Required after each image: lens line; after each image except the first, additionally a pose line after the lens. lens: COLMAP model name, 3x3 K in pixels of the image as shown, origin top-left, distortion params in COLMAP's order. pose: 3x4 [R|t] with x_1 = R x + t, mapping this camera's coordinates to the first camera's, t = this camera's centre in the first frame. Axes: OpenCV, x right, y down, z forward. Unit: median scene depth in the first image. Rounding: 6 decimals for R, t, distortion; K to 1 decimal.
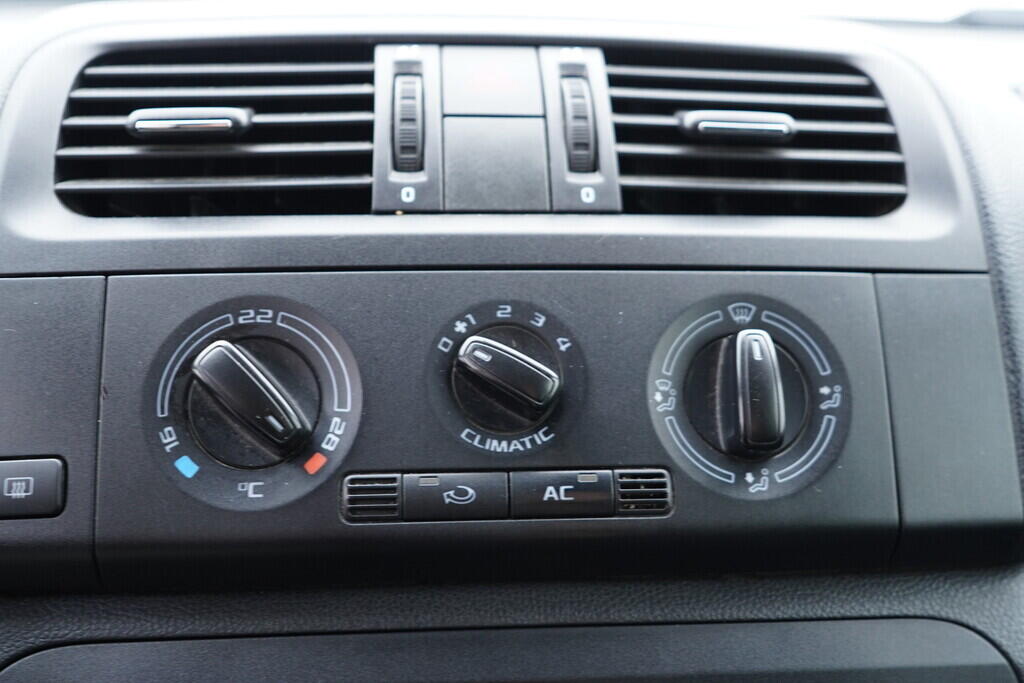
lens RADIAL K [[1058.6, 0, 512.0], [0, 1058.6, 342.3], [0, 0, 1]] dist [0.002684, 0.000000]
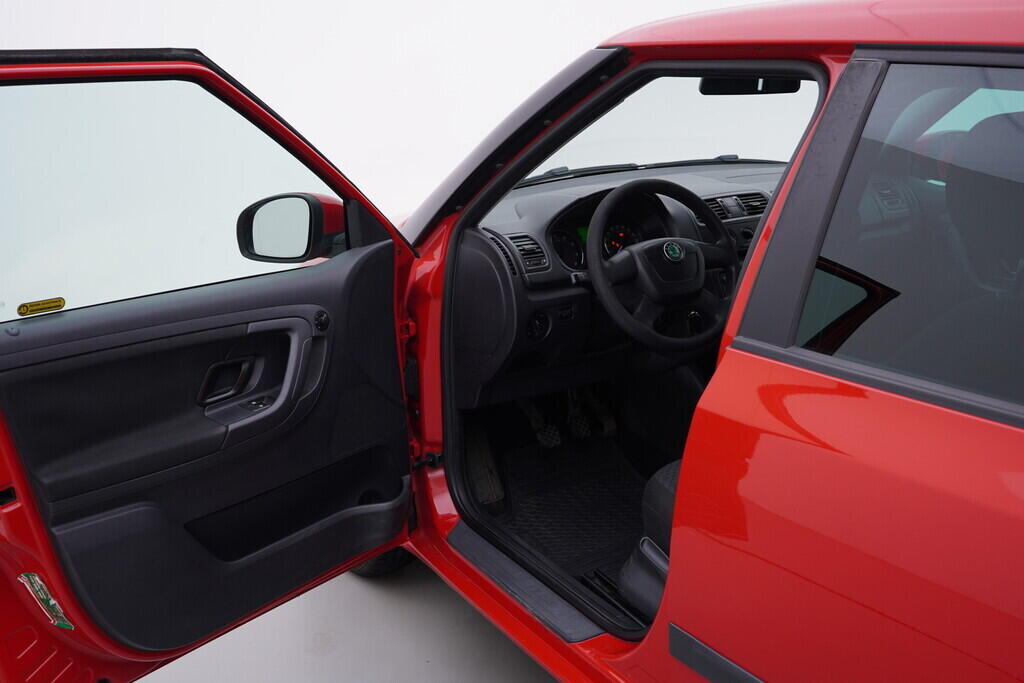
lens RADIAL K [[1058.6, 0, 507.4], [0, 1058.6, 339.6], [0, 0, 1]] dist [0.002684, 0.000000]
pose [[0.895247, -0.168149, 0.412624, -5.676195], [0.165796, 0.985274, 0.041793, 0.205507], [-0.413576, 0.030997, 0.909942, -6.369270]]
